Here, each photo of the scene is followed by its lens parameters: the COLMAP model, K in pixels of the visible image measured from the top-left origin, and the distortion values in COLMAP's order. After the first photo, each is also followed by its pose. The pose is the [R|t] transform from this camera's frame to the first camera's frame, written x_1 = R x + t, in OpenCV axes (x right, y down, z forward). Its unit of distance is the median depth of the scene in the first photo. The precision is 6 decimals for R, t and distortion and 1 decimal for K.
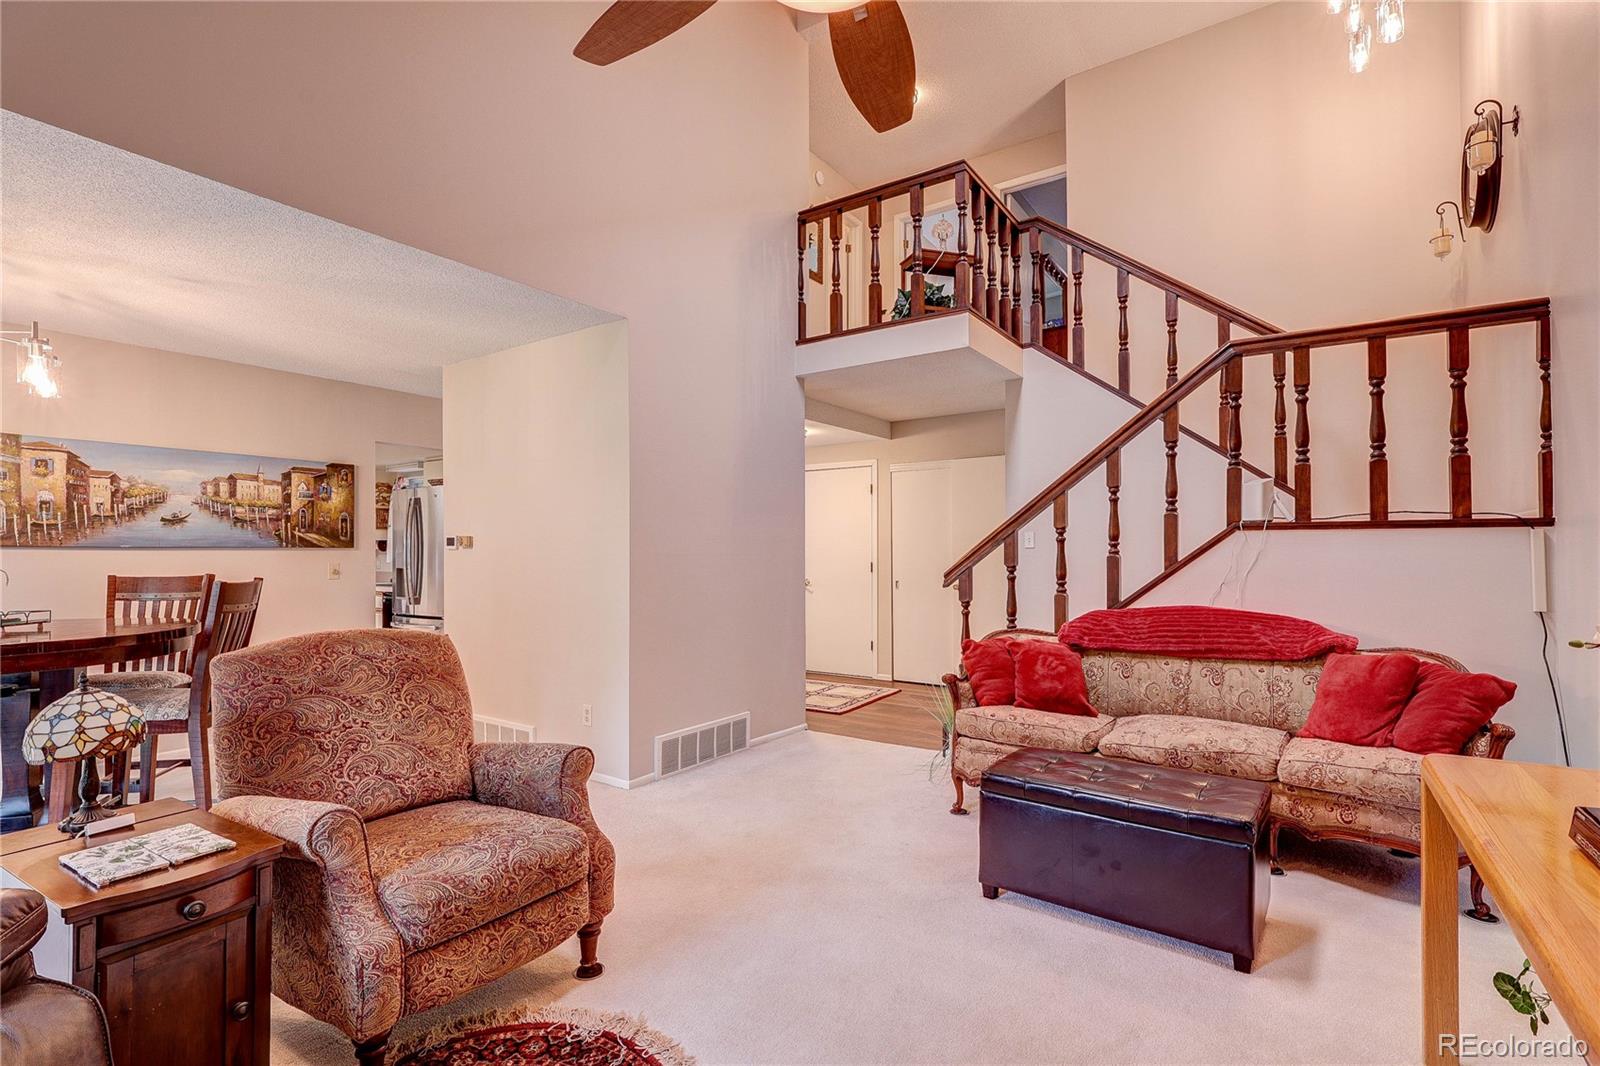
lens RADIAL K [[748.6, 0, 802.1], [0, 748.6, 542.1], [0, 0, 1]] dist [-0.000766, -0.000410]
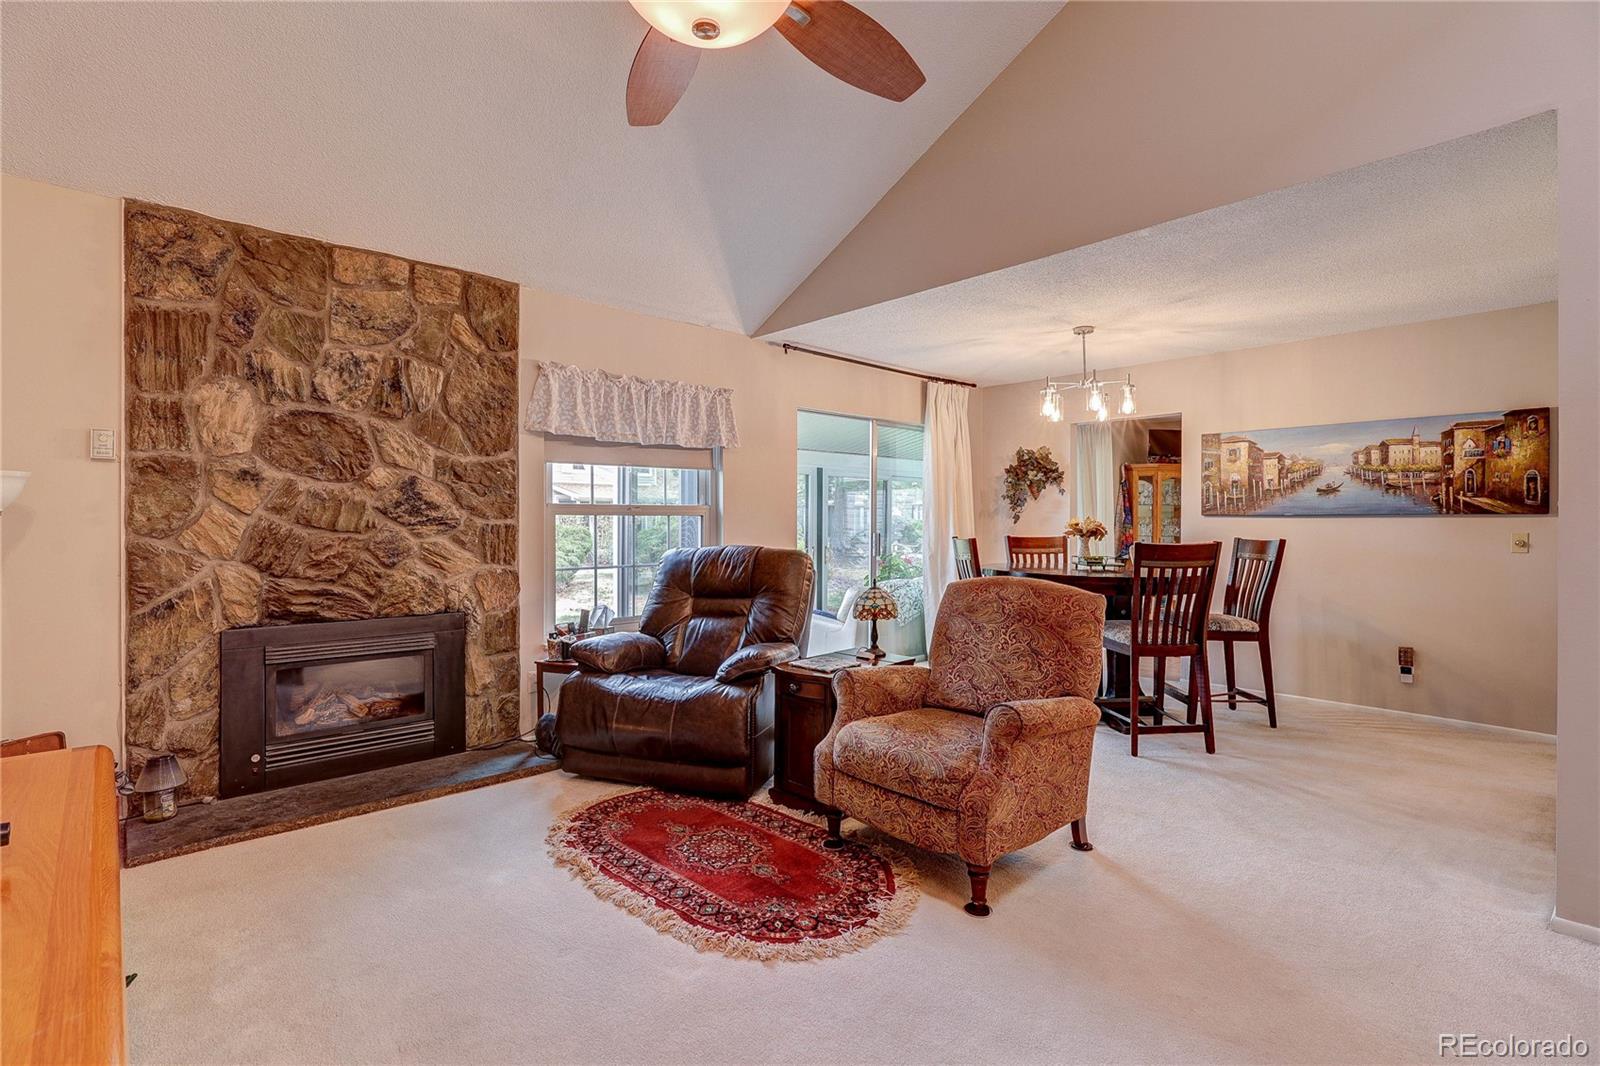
lens RADIAL K [[747.8, 0, 798.6], [0, 747.8, 525.0], [0, 0, 1]] dist [-0.001309, -0.000008]
pose [[-0.235918, 0.005738, -0.971756, 0.414267], [0.011713, 0.999927, 0.003060, 0.009344], [0.971702, -0.010660, -0.235968, 0.516329]]
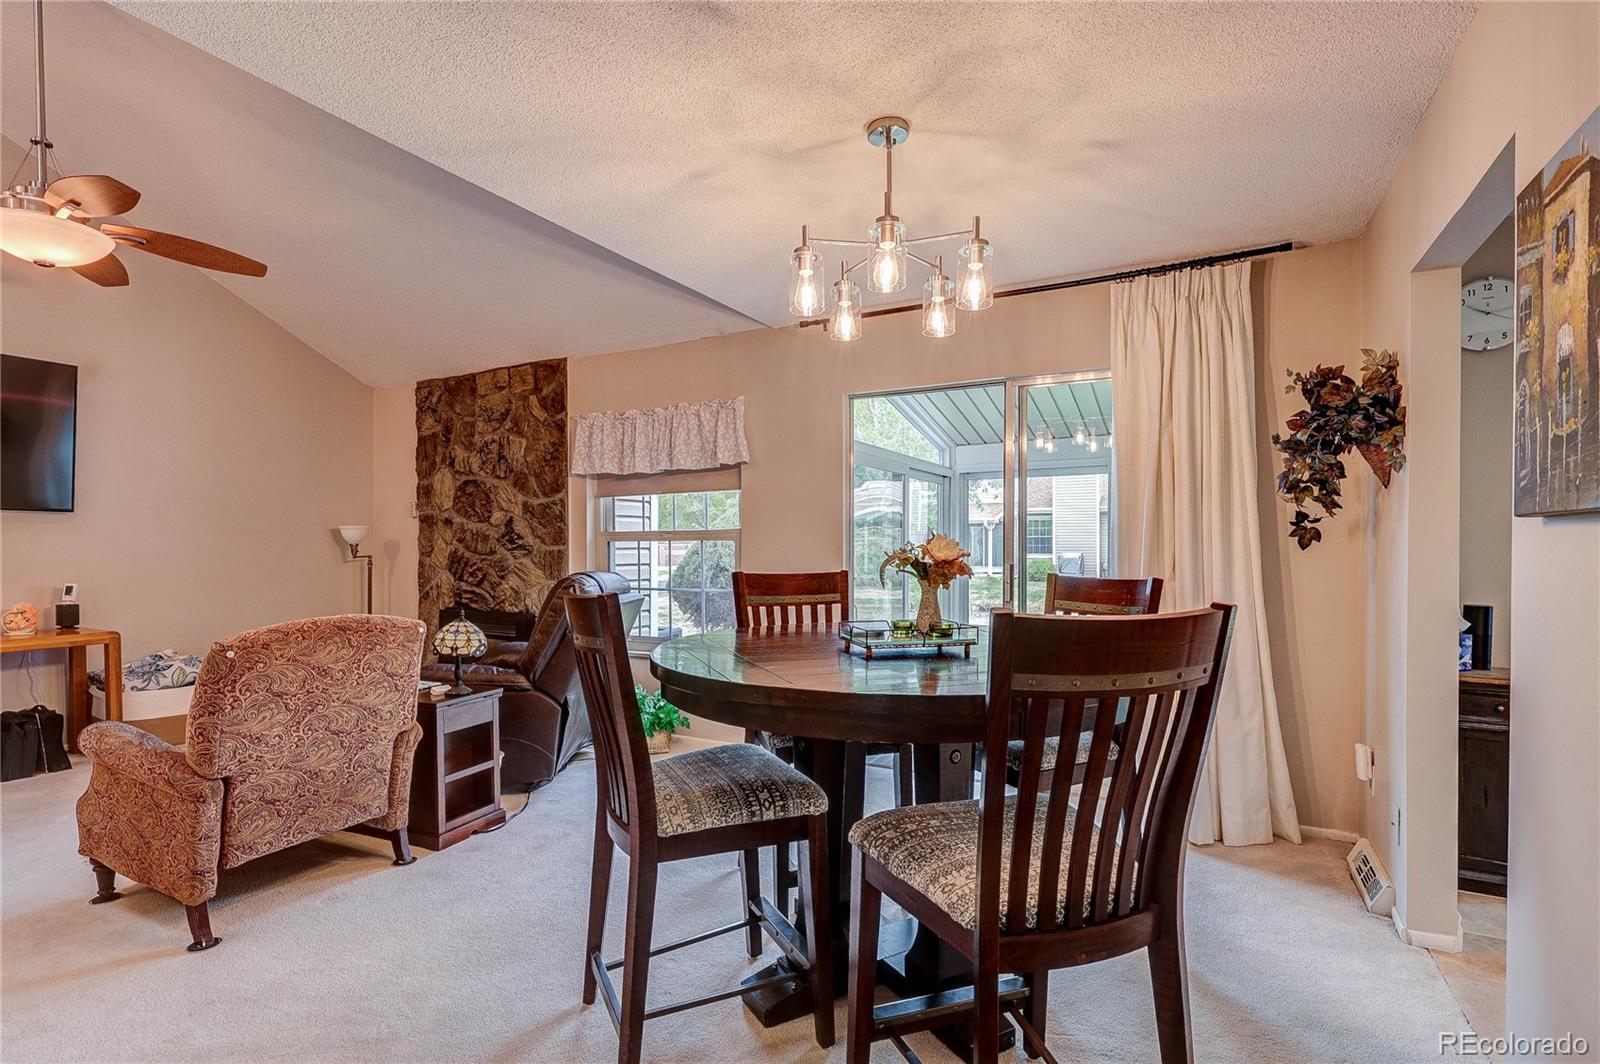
lens RADIAL K [[769.5, 0, 797.4], [0, 769.5, 554.8], [0, 0, 1]] dist [-0.000392, 0.000685]
pose [[-0.995553, 0.006067, -0.094006, -0.623842], [0.006260, 0.999979, -0.001753, 0.019333], [0.093994, -0.002334, -0.995570, 1.170150]]
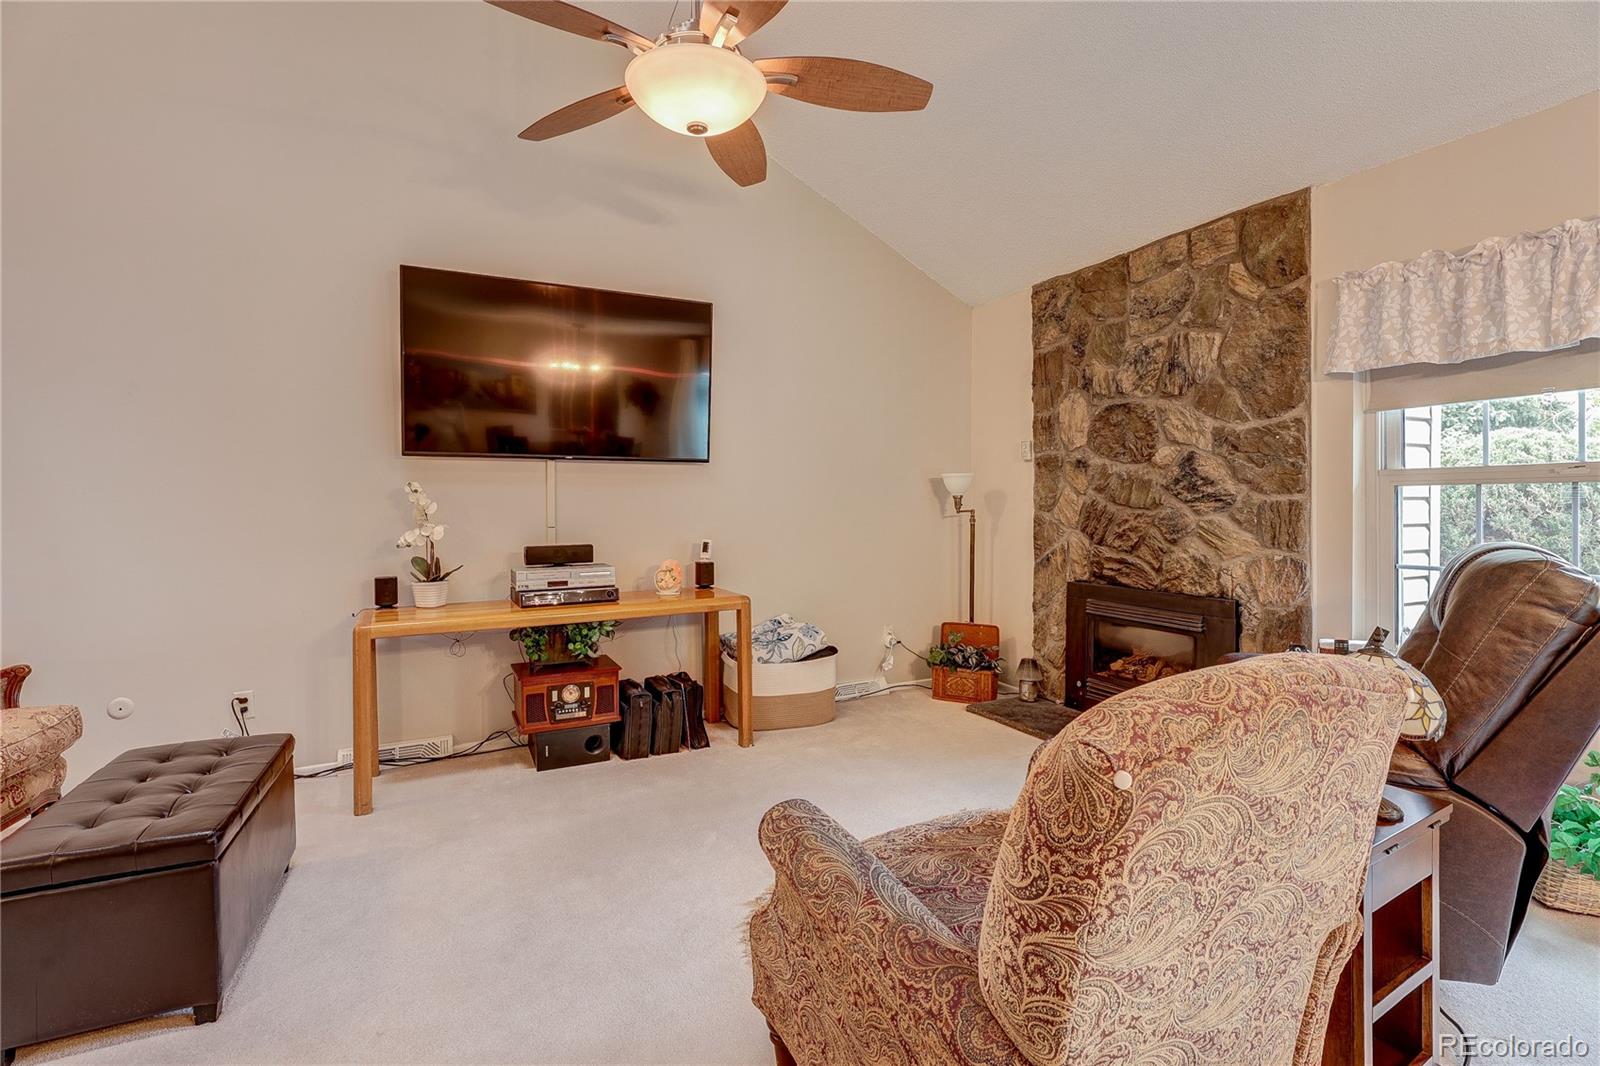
lens RADIAL K [[754.0, 0, 799.6], [0, 754.0, 512.3], [0, 0, 1]] dist [-0.001375, -0.000169]
pose [[-0.872418, 0.003487, 0.488748, -0.314488], [0.003277, 0.999994, -0.001286, 0.017855], [-0.488749, 0.000480, -0.872424, 0.818152]]
